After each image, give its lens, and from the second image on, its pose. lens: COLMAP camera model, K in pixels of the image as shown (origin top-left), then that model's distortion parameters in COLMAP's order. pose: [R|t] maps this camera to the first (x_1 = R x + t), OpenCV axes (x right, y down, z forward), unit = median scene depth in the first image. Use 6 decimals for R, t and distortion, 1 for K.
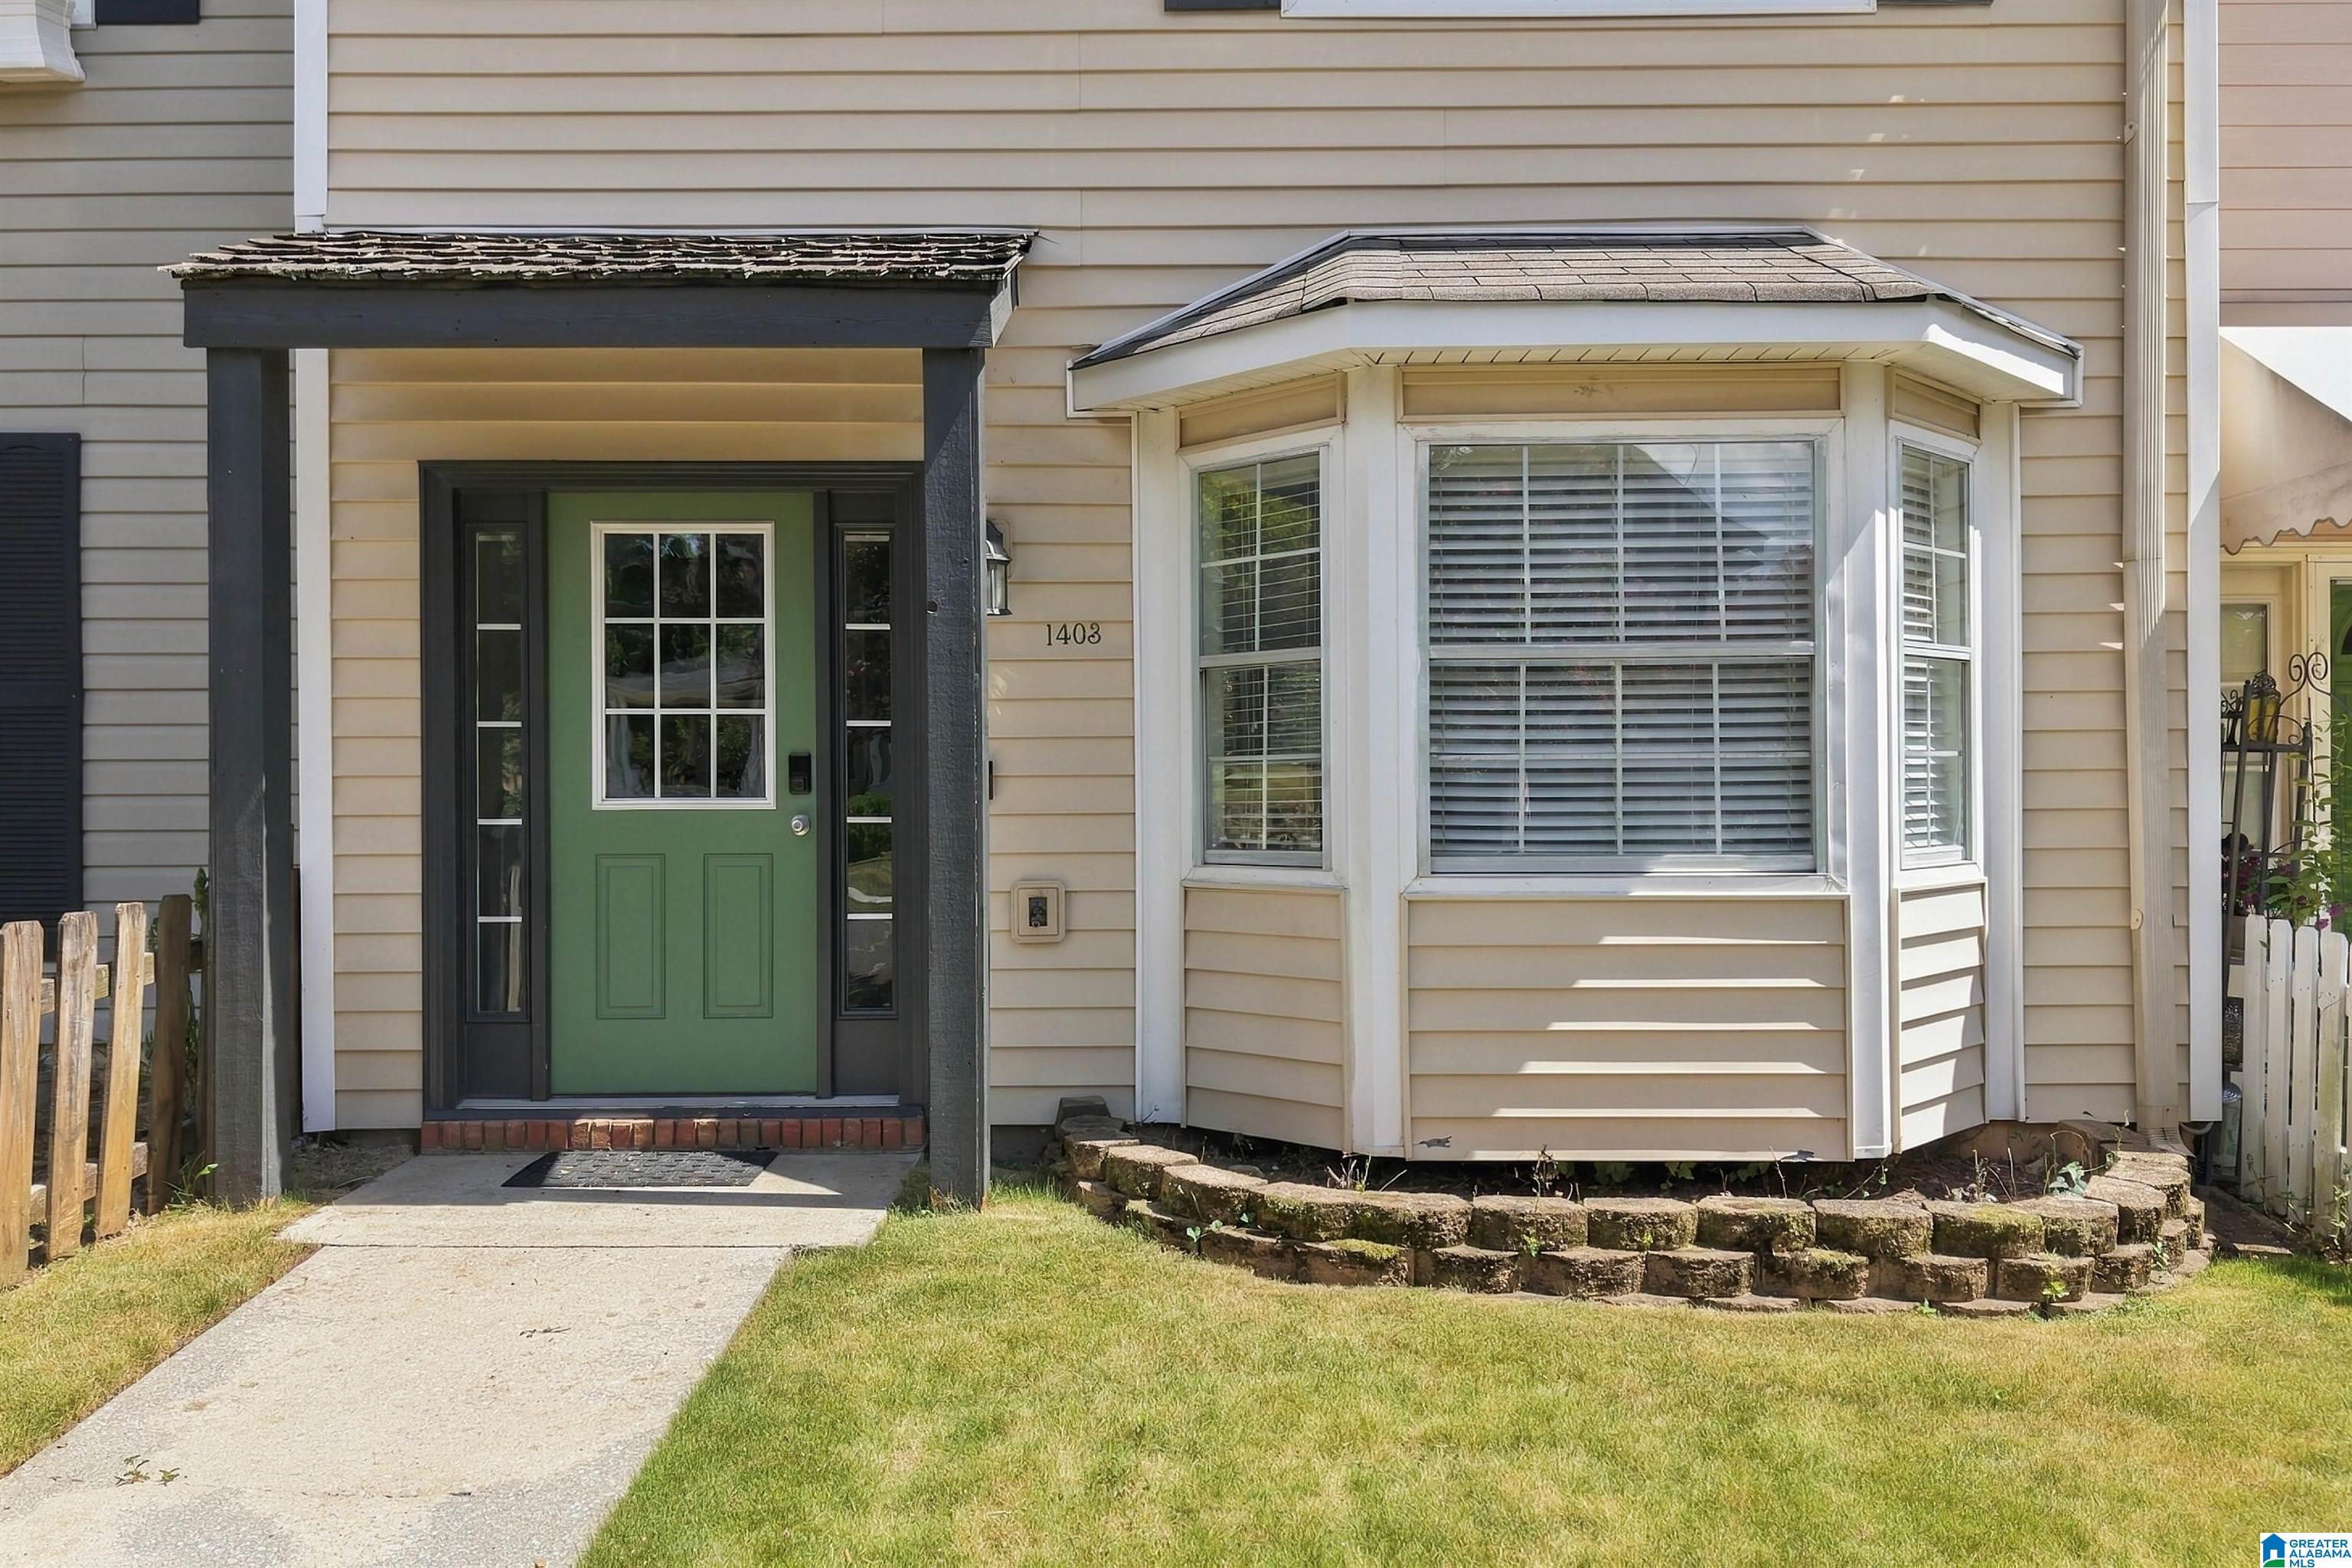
lens RADIAL K [[1844.6, 0, 1176.0], [0, 1844.6, 784.0], [0, 0, 1]] dist [0.001565, -0.010539]
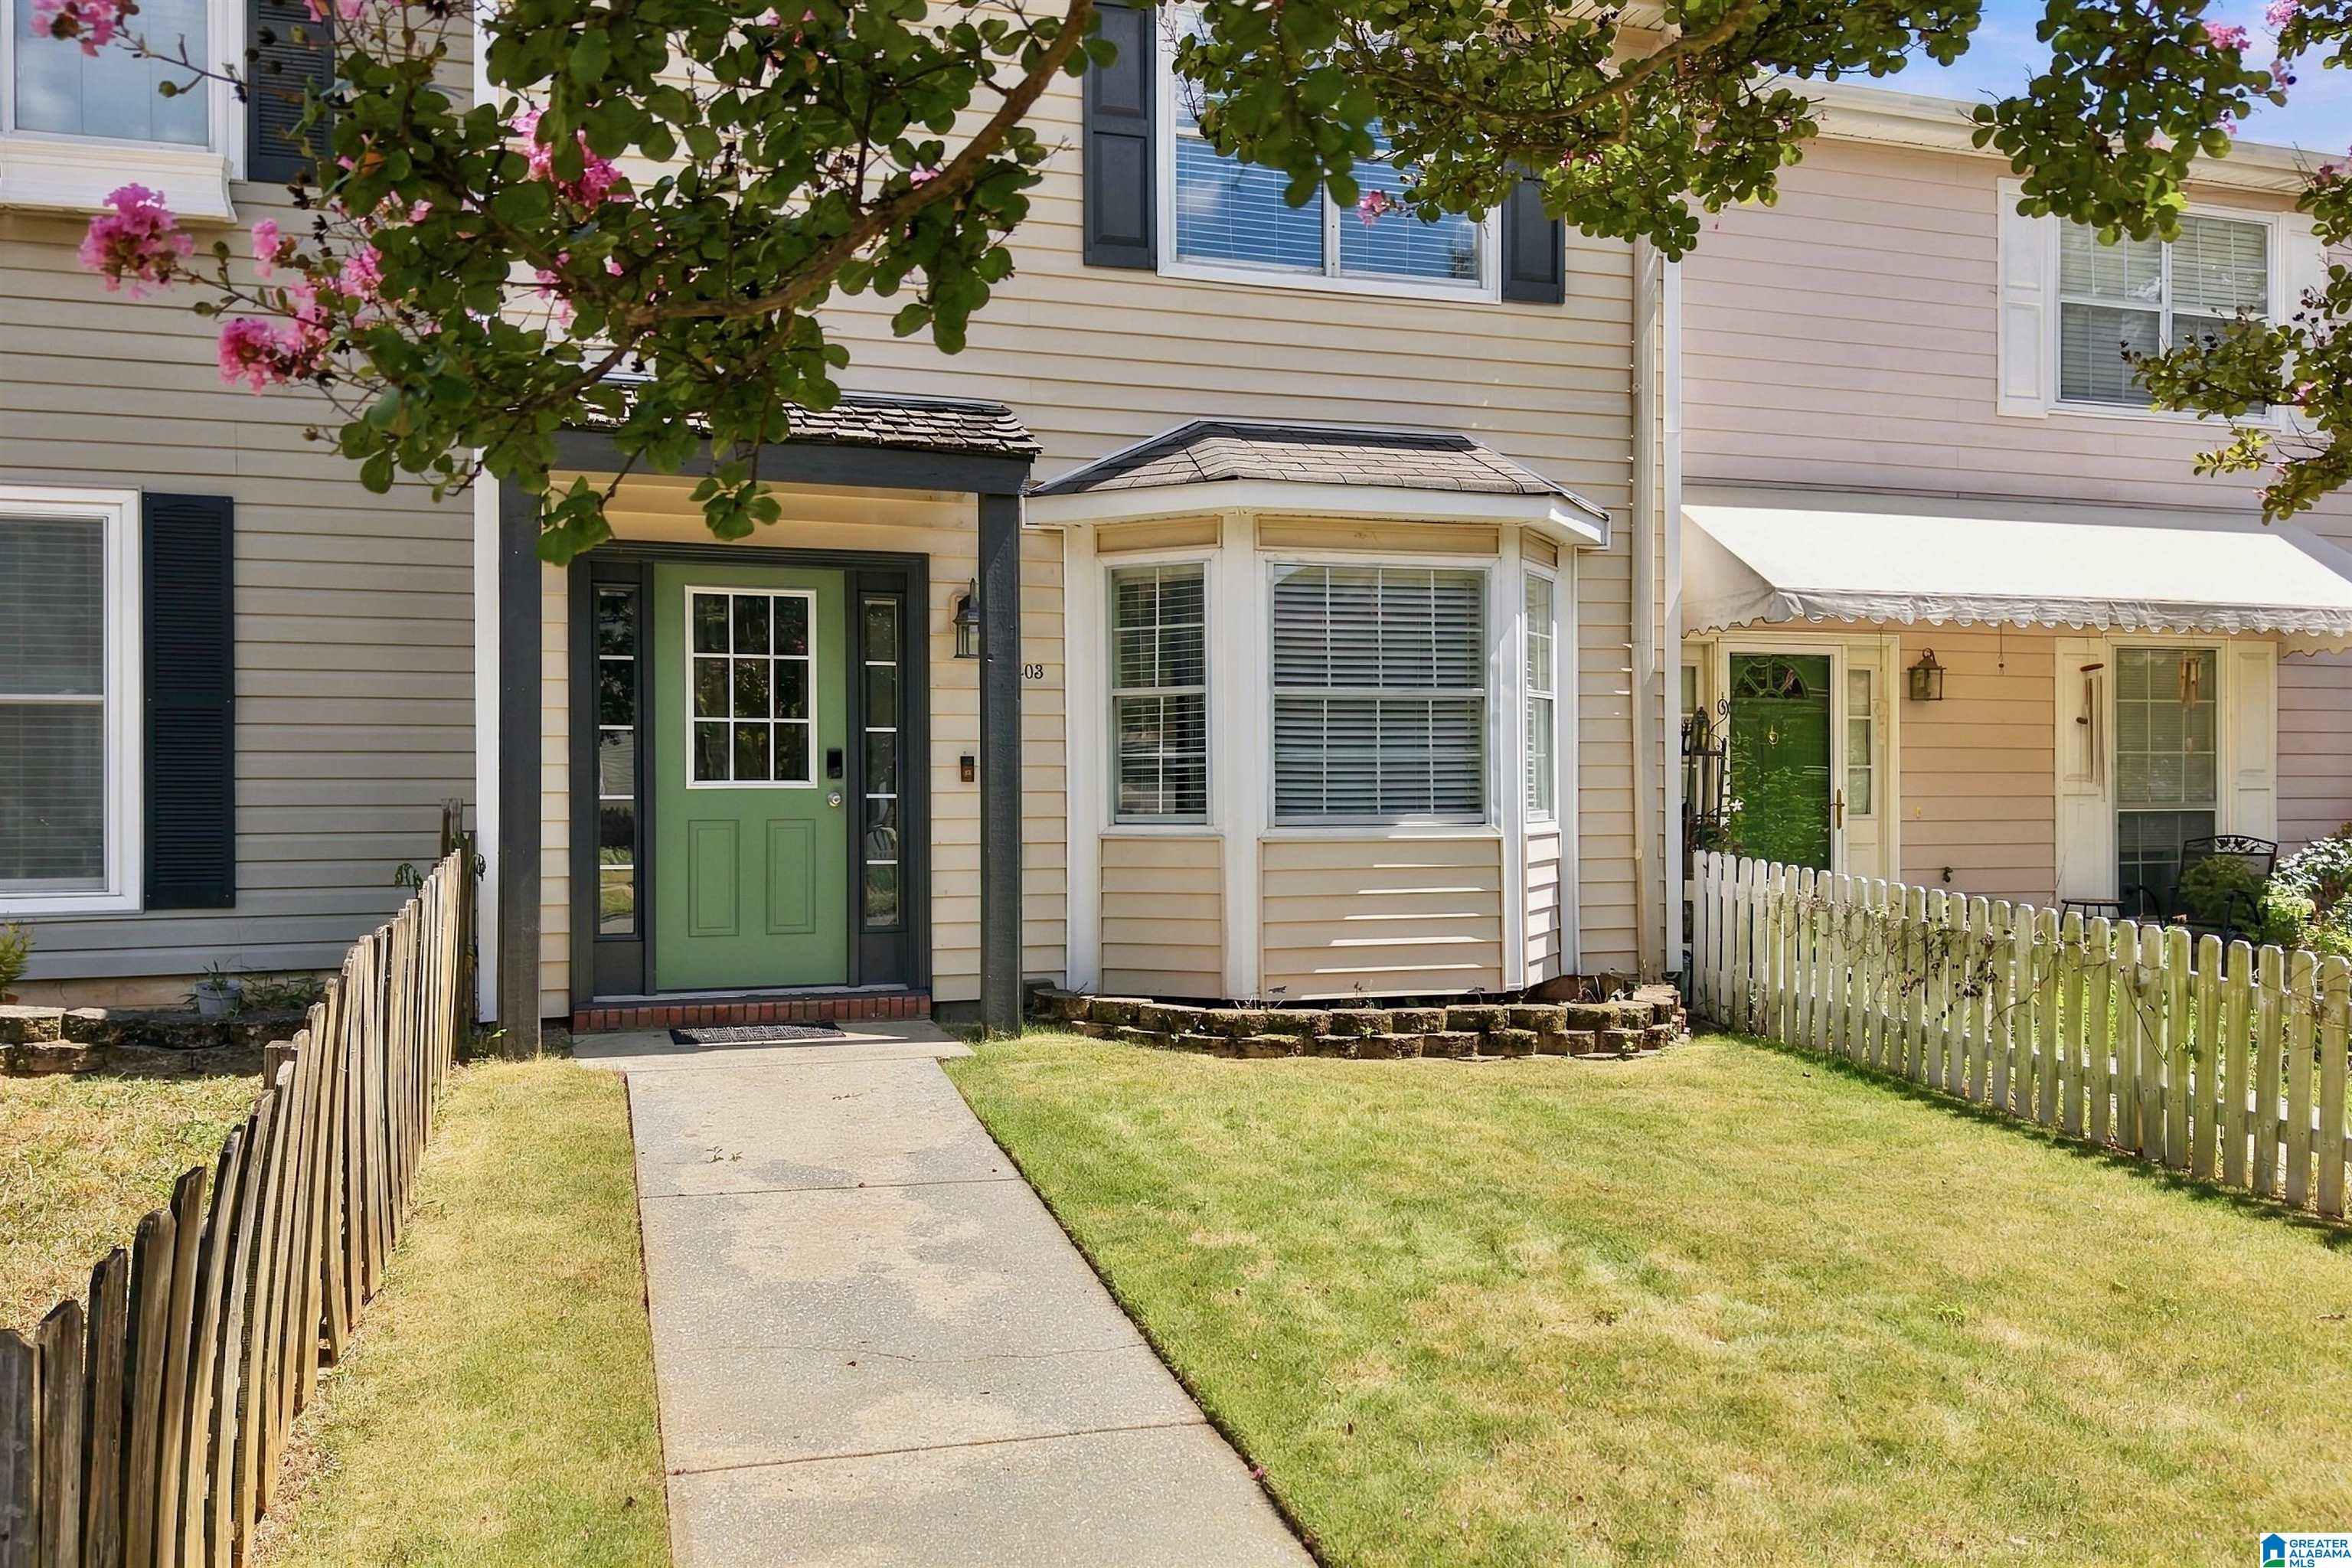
lens RADIAL K [[1844.6, 0, 1176.0], [0, 1844.6, 784.0], [0, 0, 1]] dist [0.001565, -0.010539]
pose [[0.948951, 0.001780, 0.315417, -0.455379], [-0.000728, 0.999994, -0.003452, 0.016875], [-0.315421, 0.003046, 0.948947, -0.518169]]
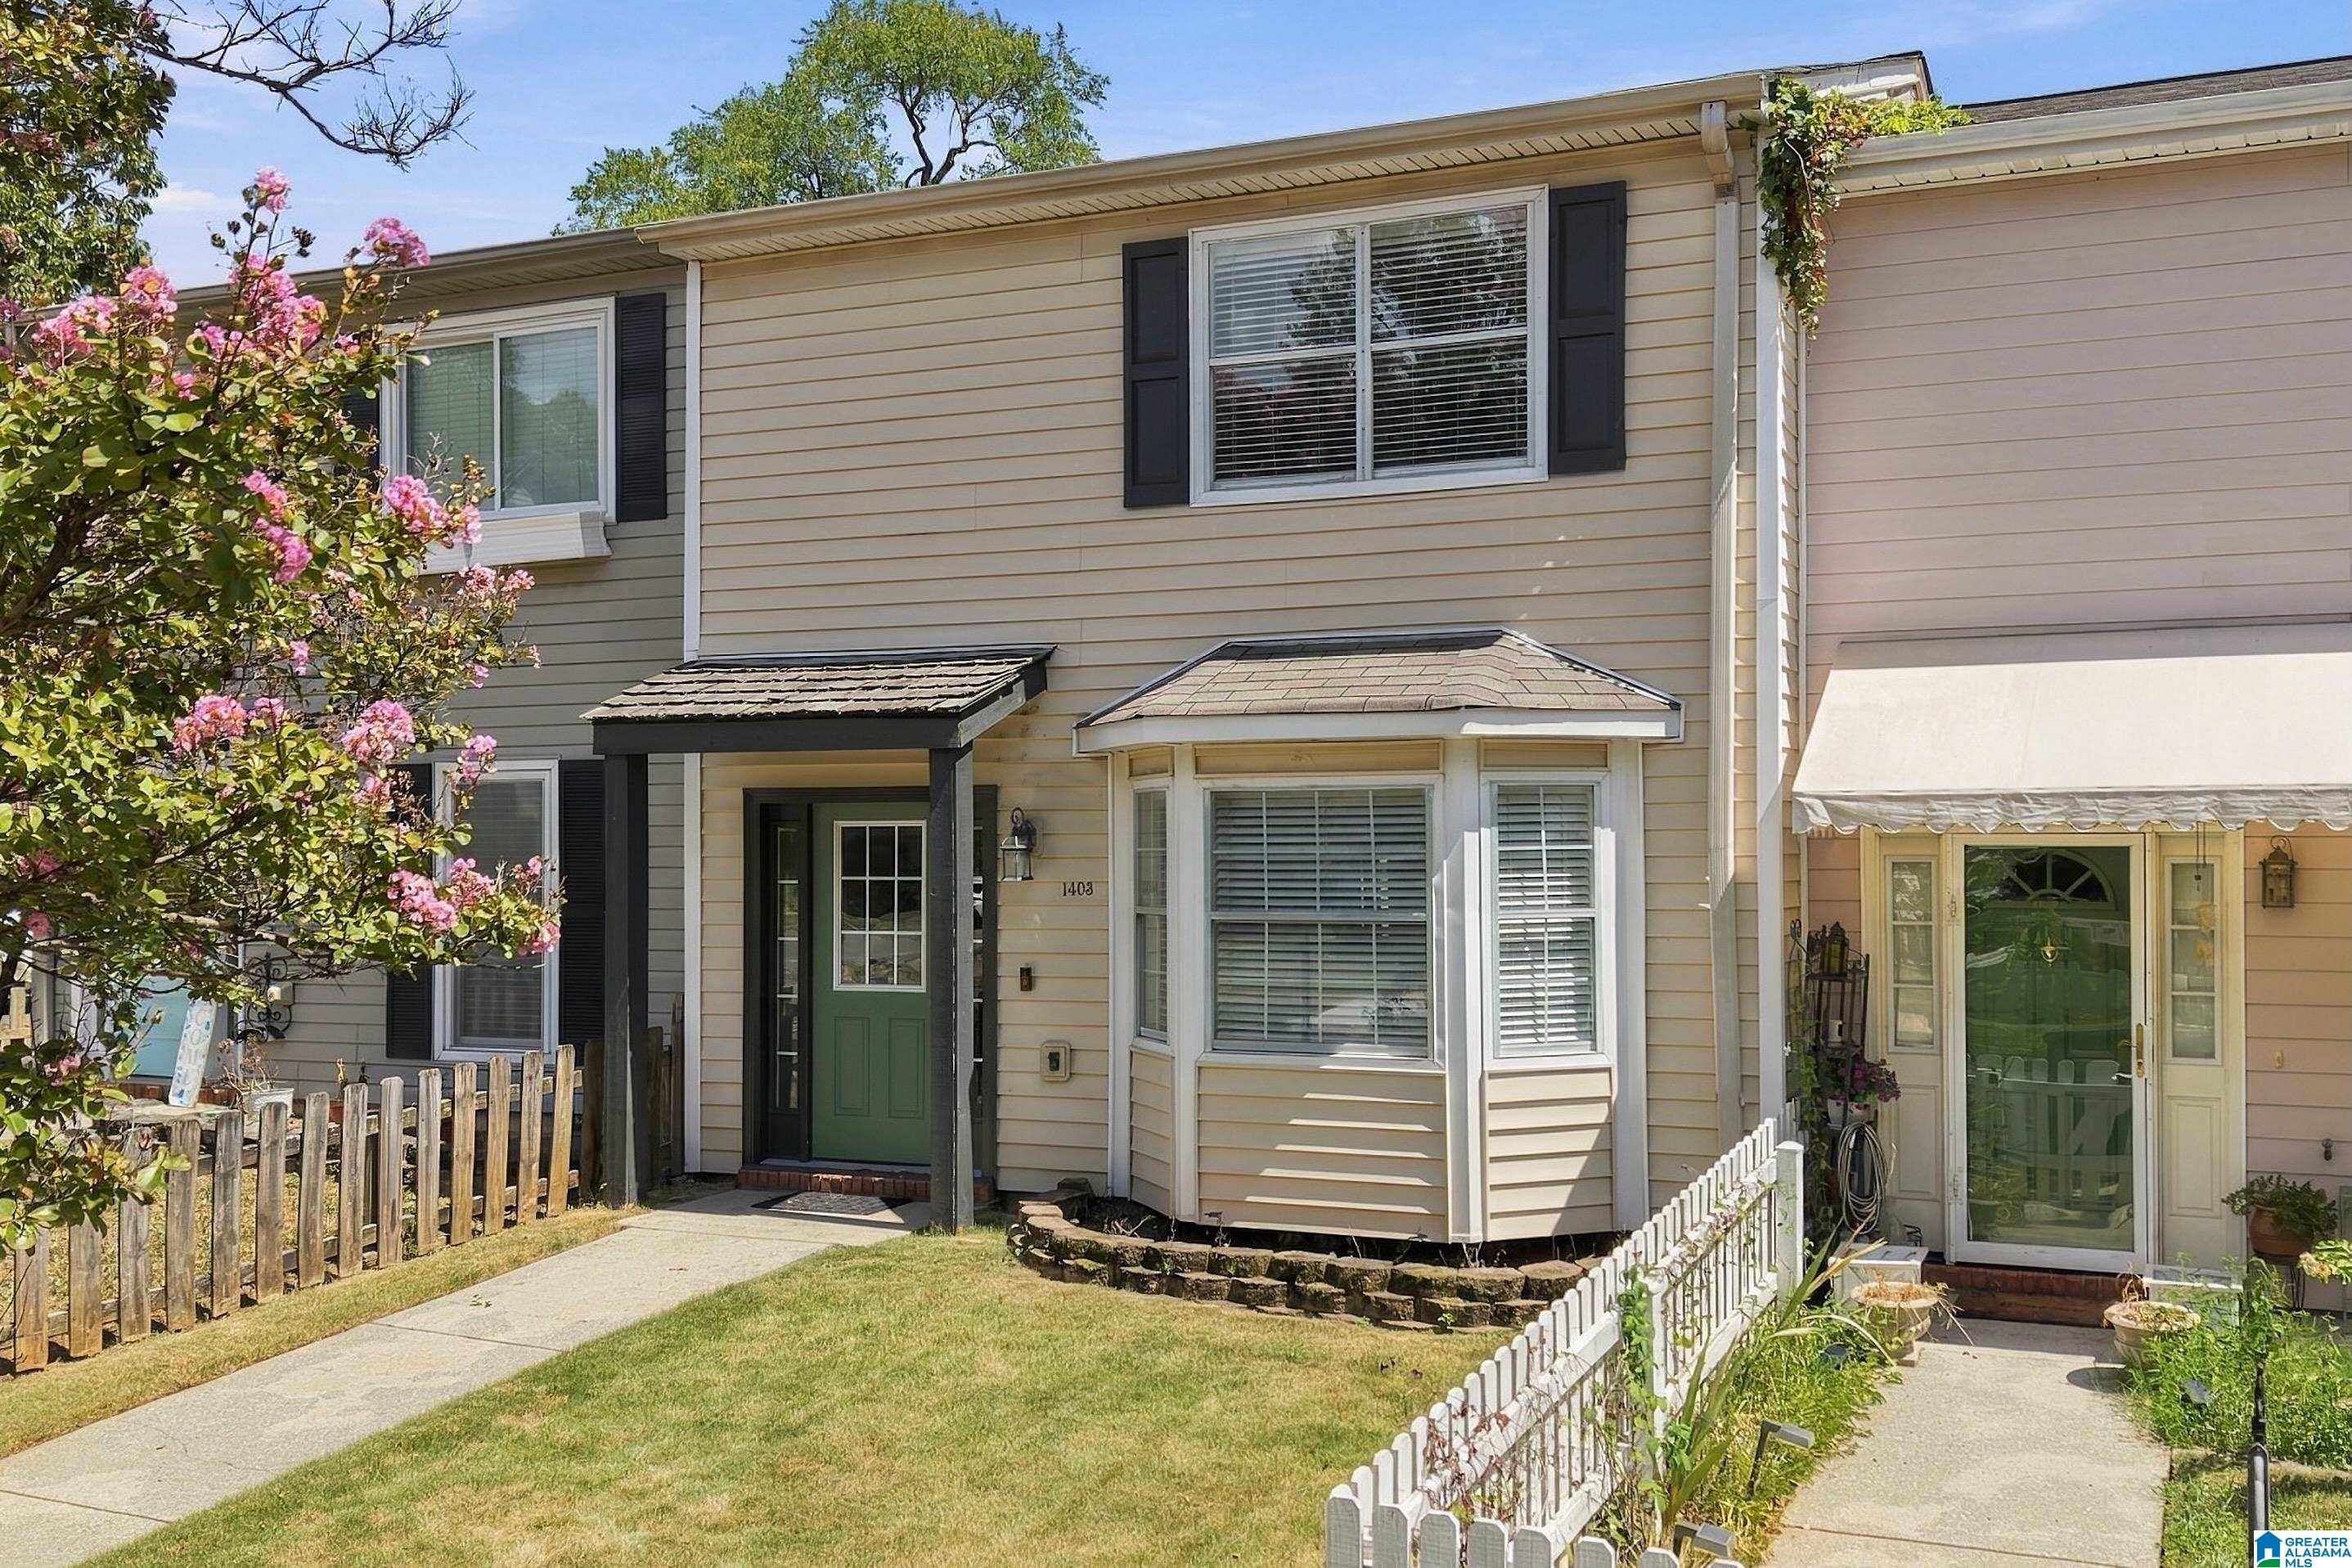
lens RADIAL K [[2186.5, 0, 1346.9], [0, 2186.5, 777.0], [0, 0, 1]] dist [0.074025, -0.245047]
pose [[0.928087, -0.009685, -0.372238, 0.978401], [0.000520, 0.999694, -0.024714, -0.147654], [0.372363, 0.022743, 0.927808, -0.781604]]
